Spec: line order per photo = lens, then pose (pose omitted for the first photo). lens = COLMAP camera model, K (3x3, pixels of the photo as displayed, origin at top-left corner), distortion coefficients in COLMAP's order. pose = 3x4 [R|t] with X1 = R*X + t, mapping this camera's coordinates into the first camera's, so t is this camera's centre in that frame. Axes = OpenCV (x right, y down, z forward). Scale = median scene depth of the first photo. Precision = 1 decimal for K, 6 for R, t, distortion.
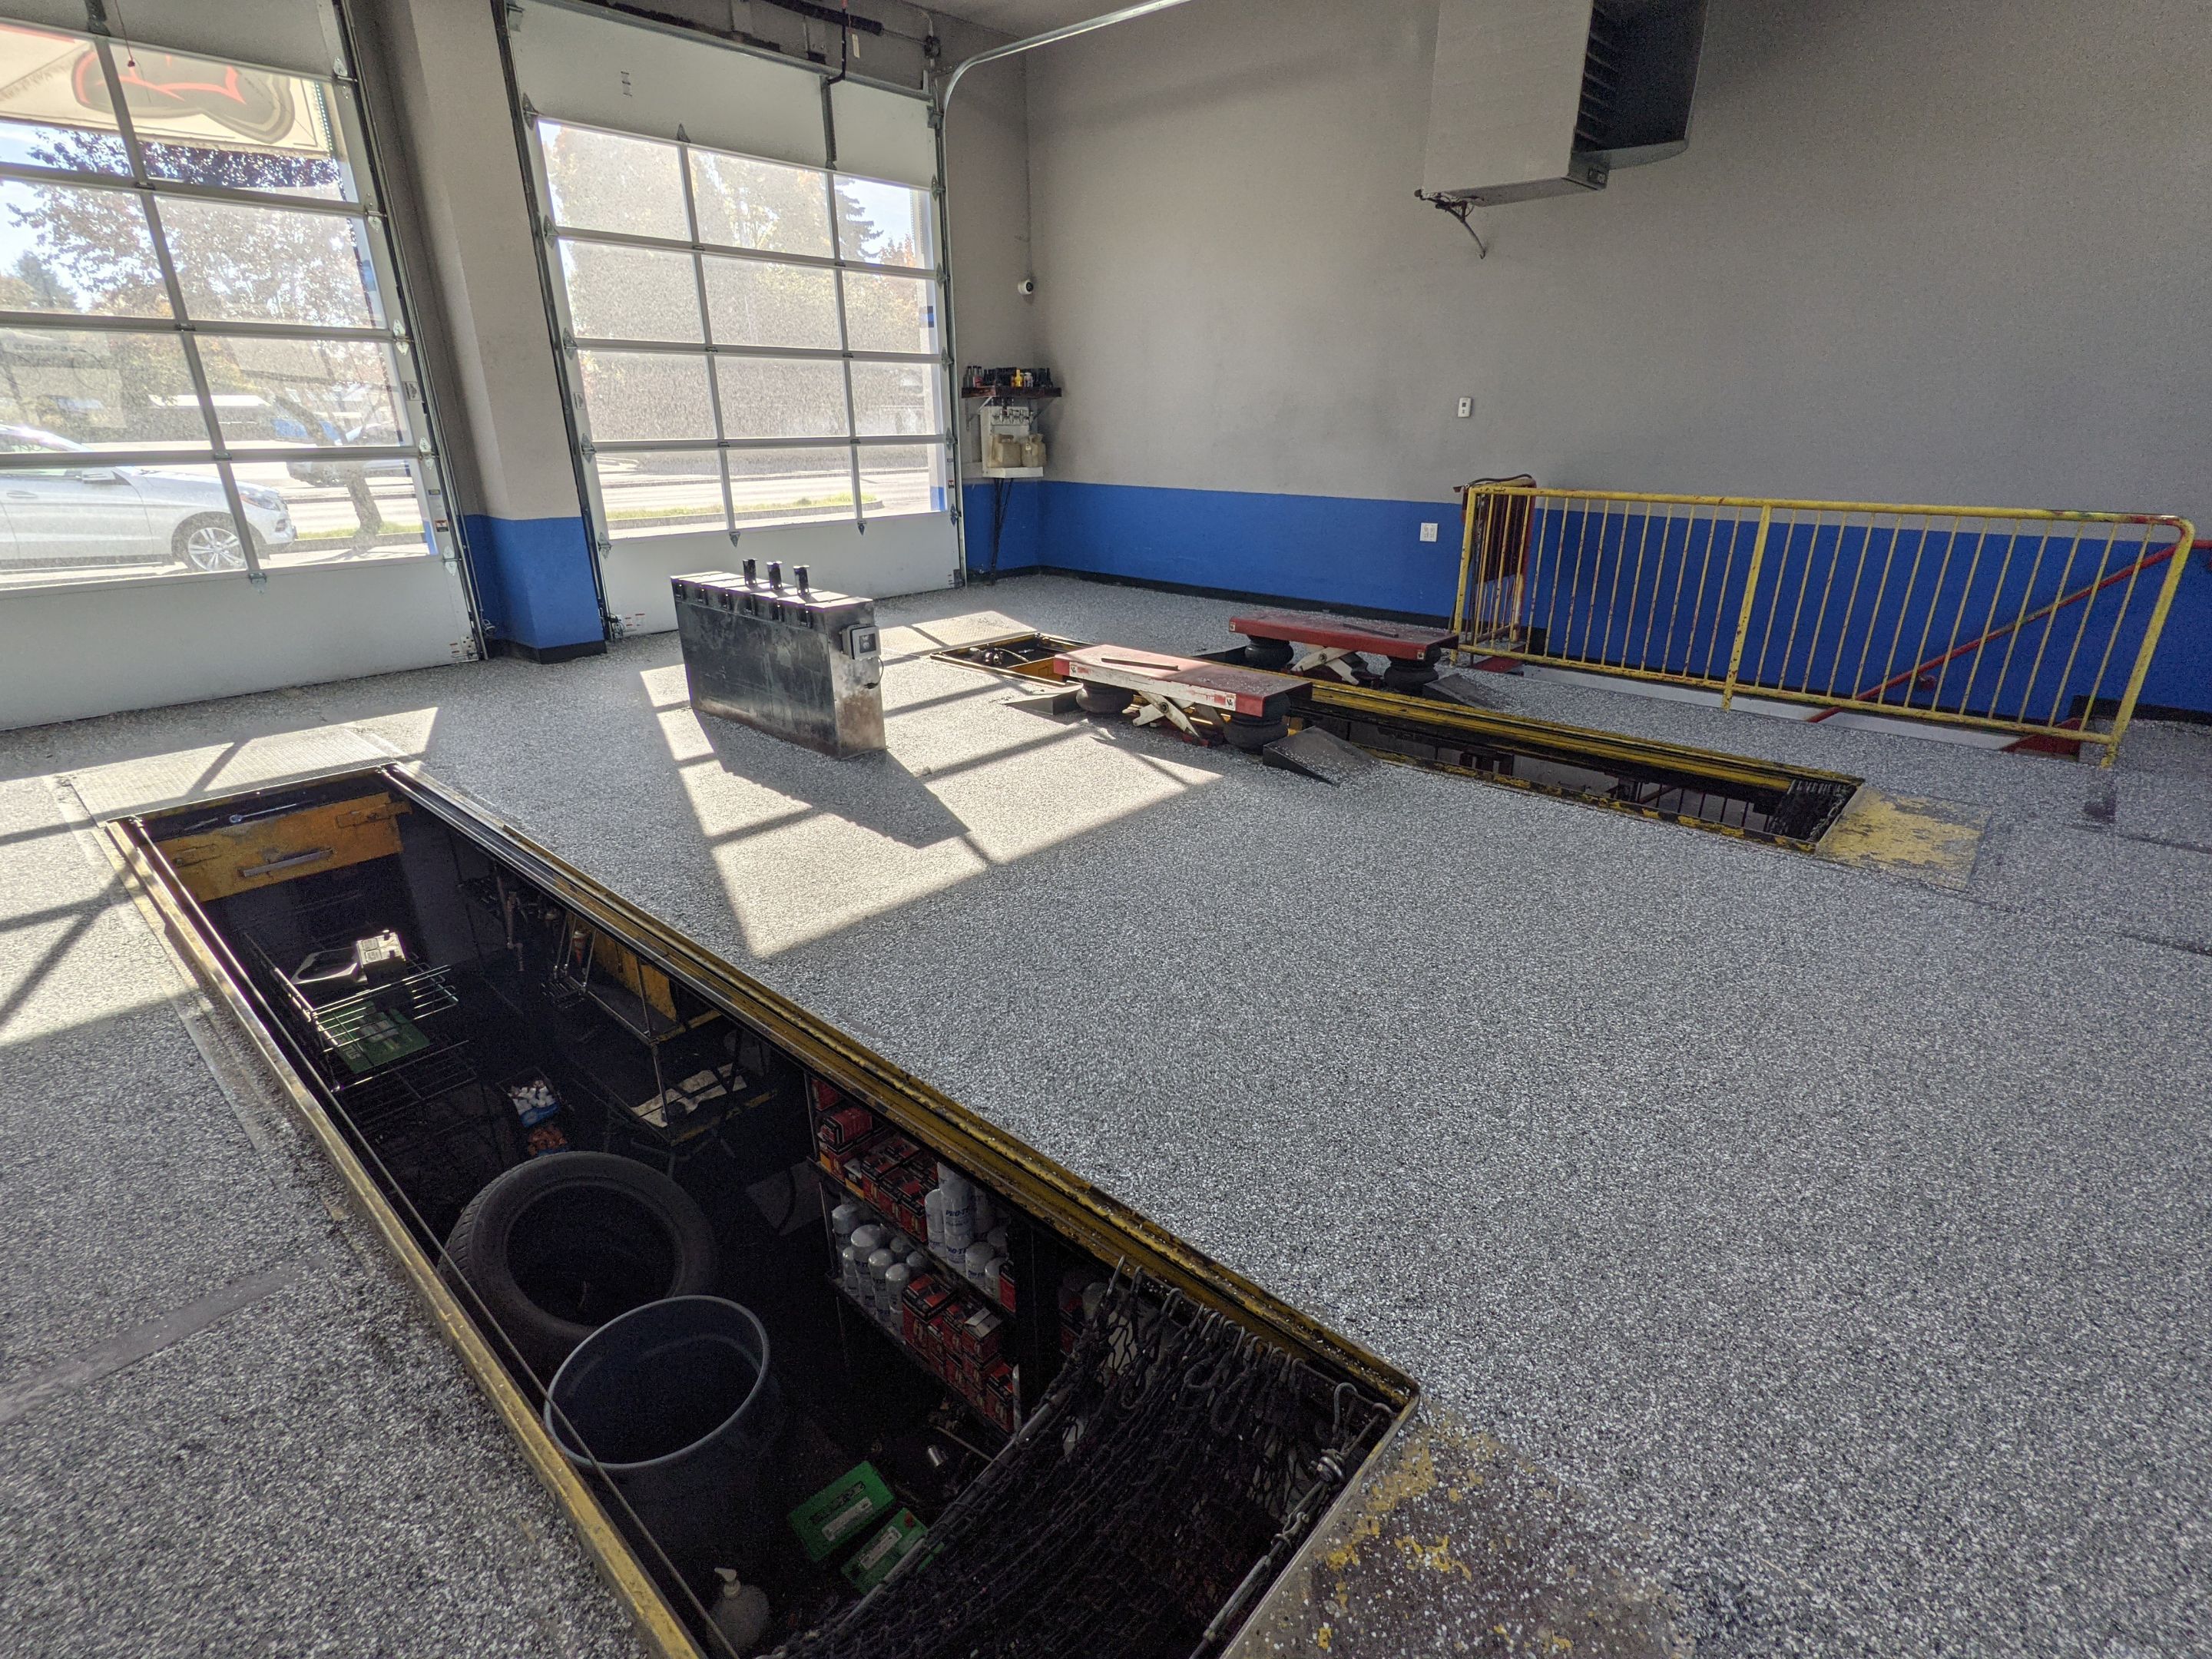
lens RADIAL K [[1072.4, 0, 1122.2], [0, 1072.4, 845.1], [0, 0, 1]] dist [-0.010039, 0.000018]
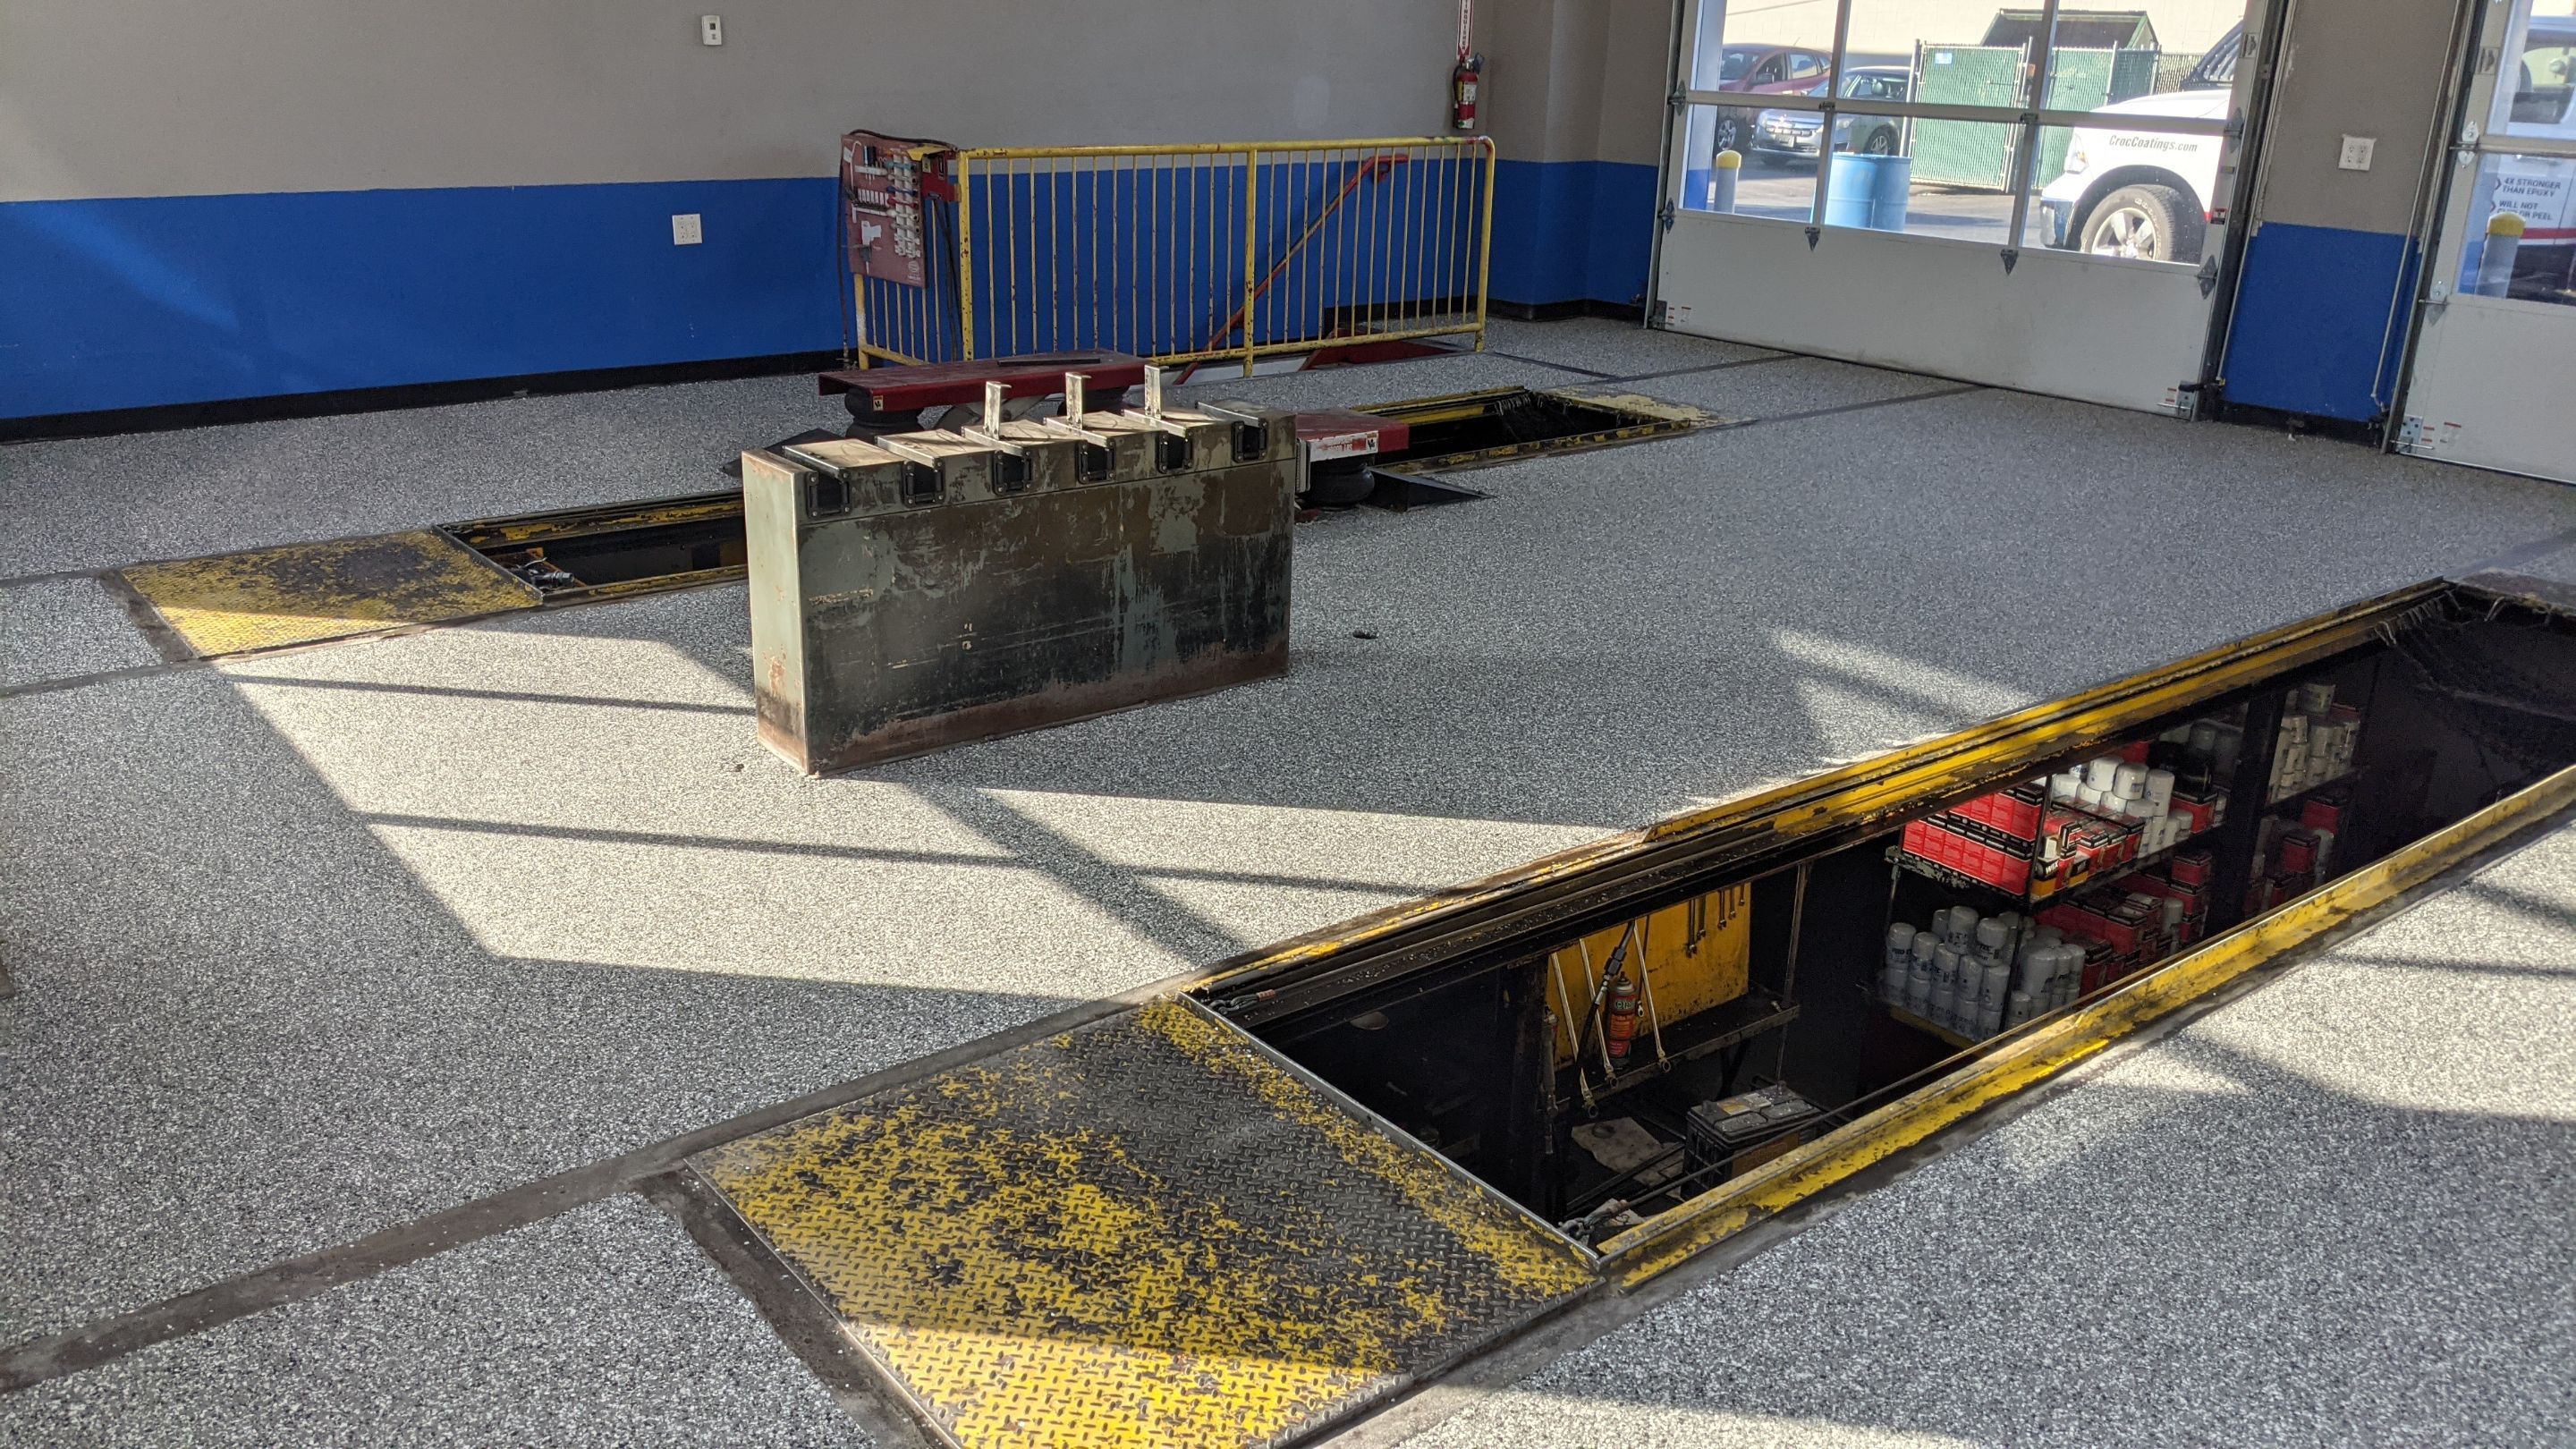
lens RADIAL K [[2014.4, 0, 1240.7], [0, 2014.4, 723.9], [0, 0, 1]] dist [0.069008, -0.107702]
pose [[0.179995, -0.322133, 0.929426, -1.212410], [0.346447, 0.905076, 0.246600, -0.310549], [-0.920639, 0.277610, 0.274511, 0.680659]]
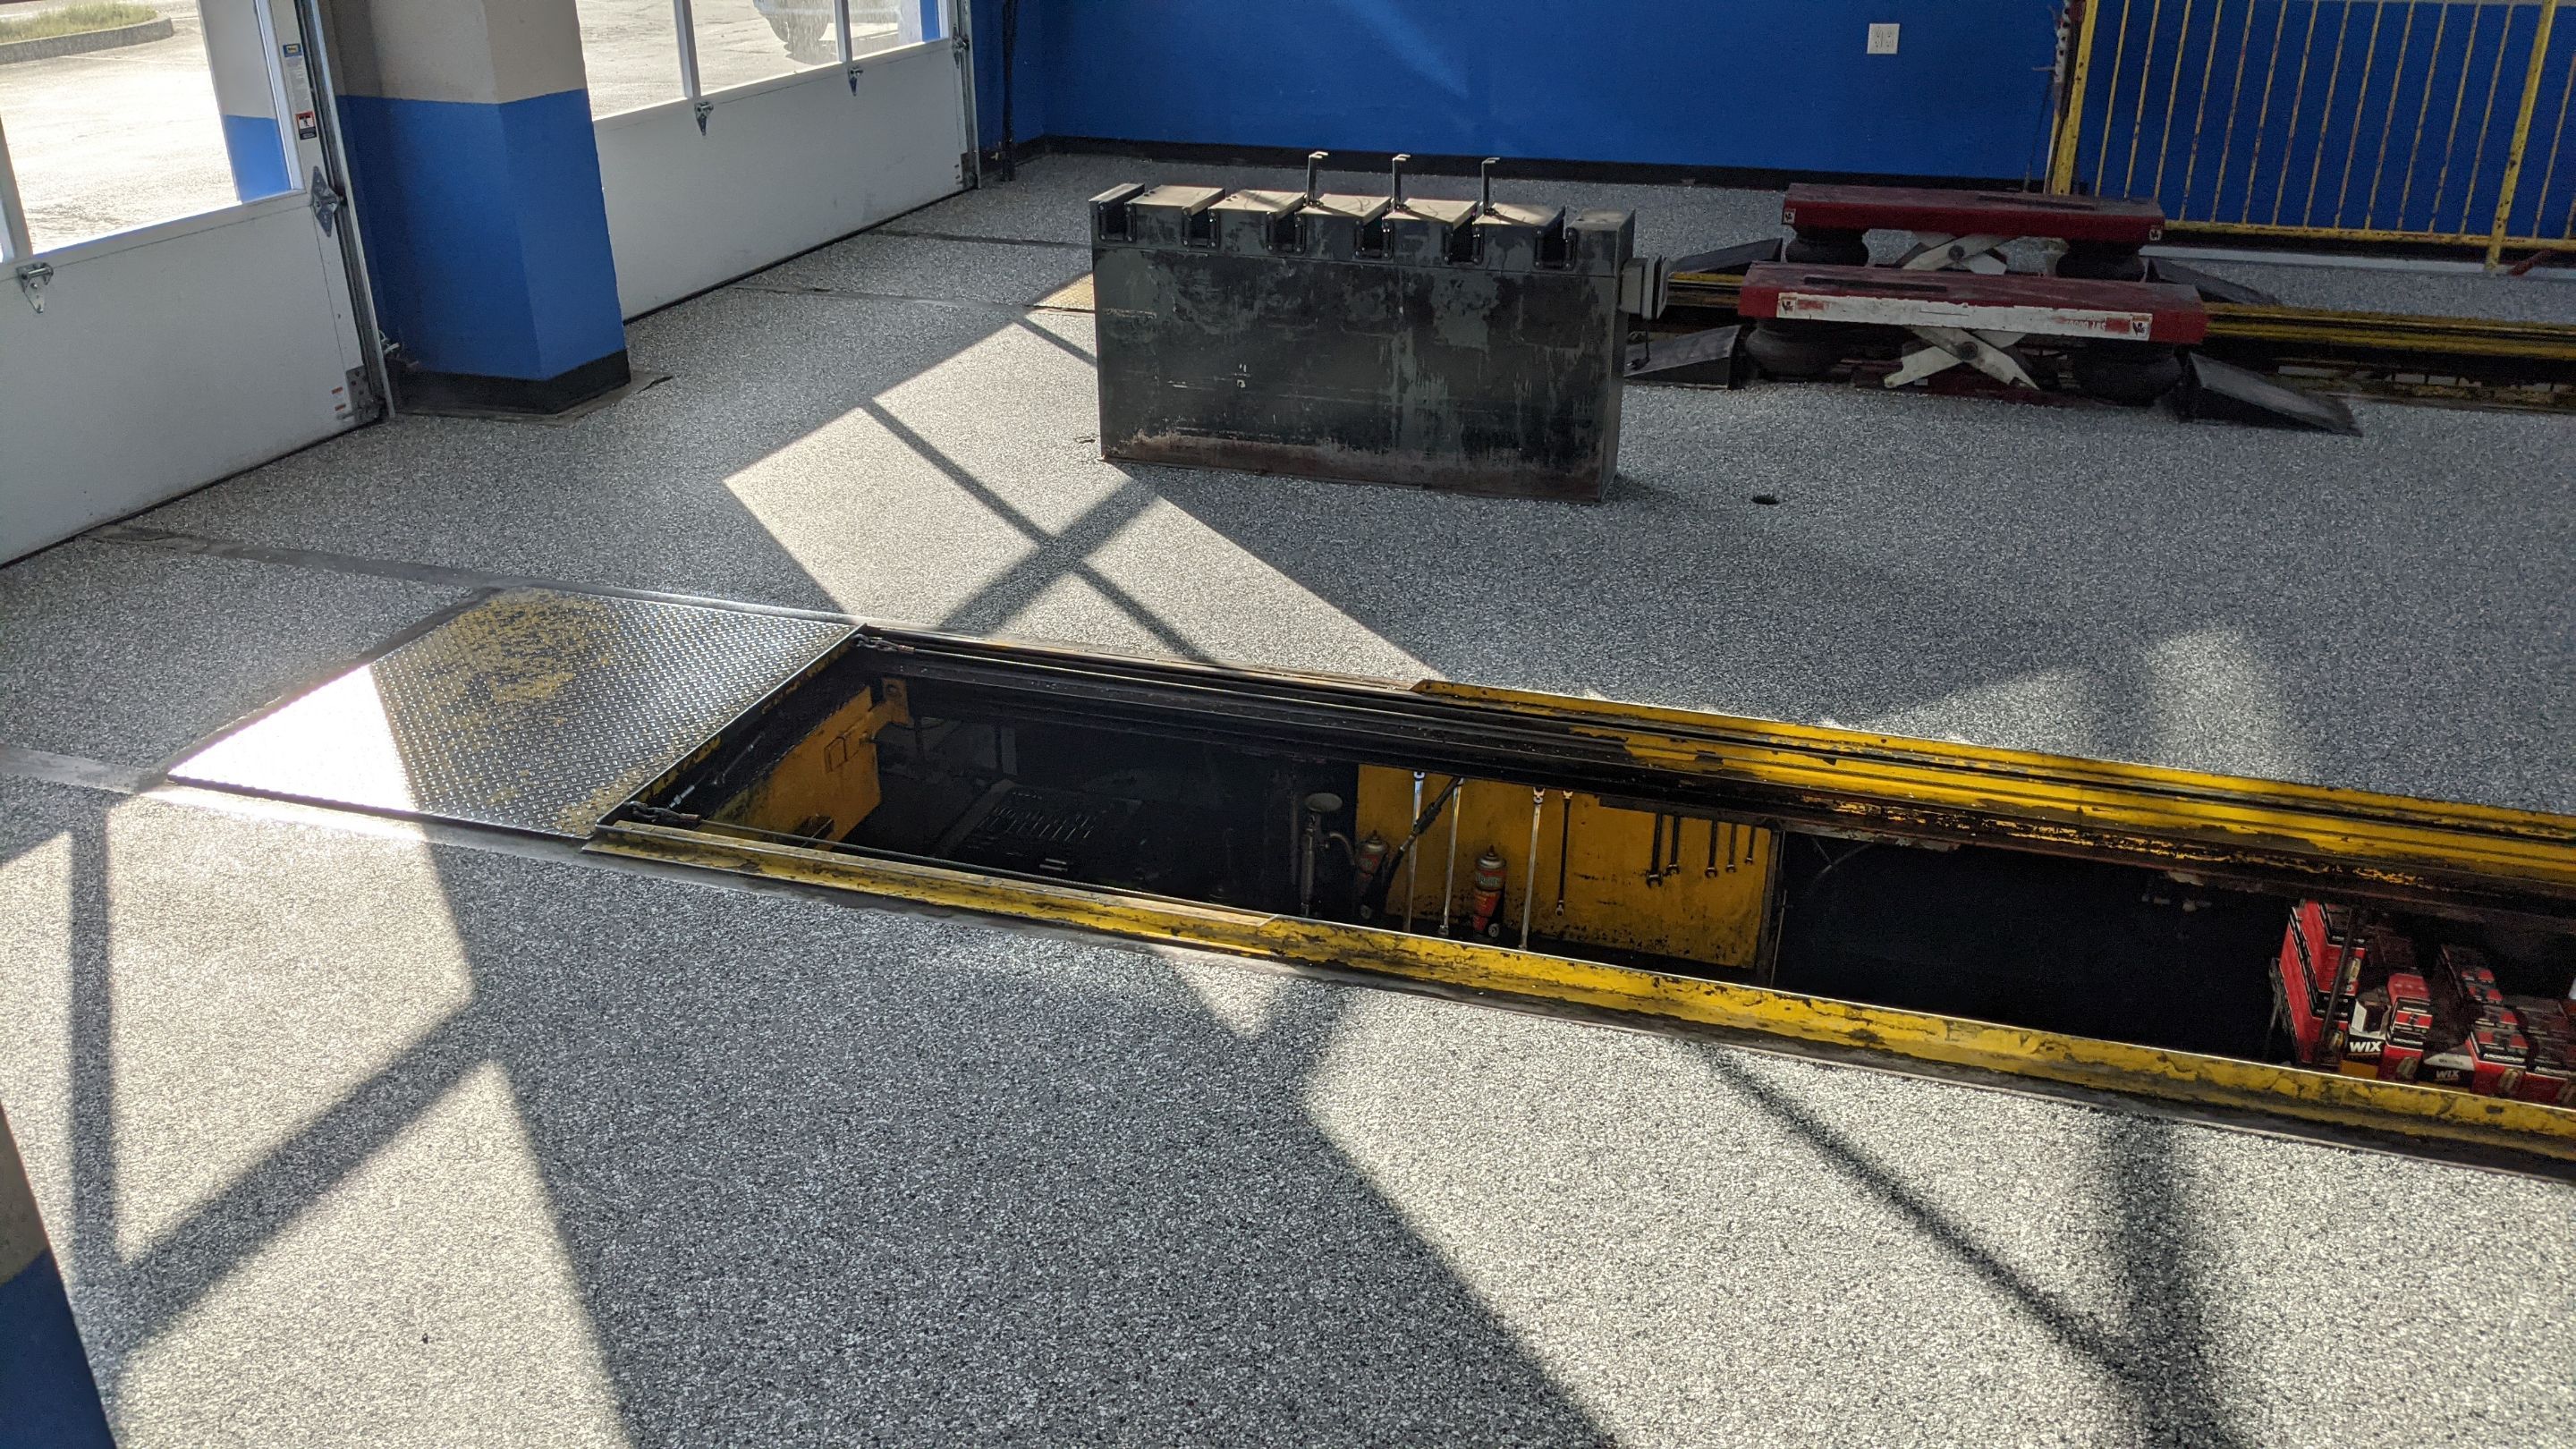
lens RADIAL K [[2023.5, 0, 1293.7], [0, 2023.5, 727.7], [0, 0, 1]] dist [0.067904, -0.111657]
pose [[0.908305, -0.173897, 0.380448, -0.783044], [0.158032, 0.984745, 0.072817, -0.060630], [-0.387307, -0.006017, 0.921931, 0.068923]]
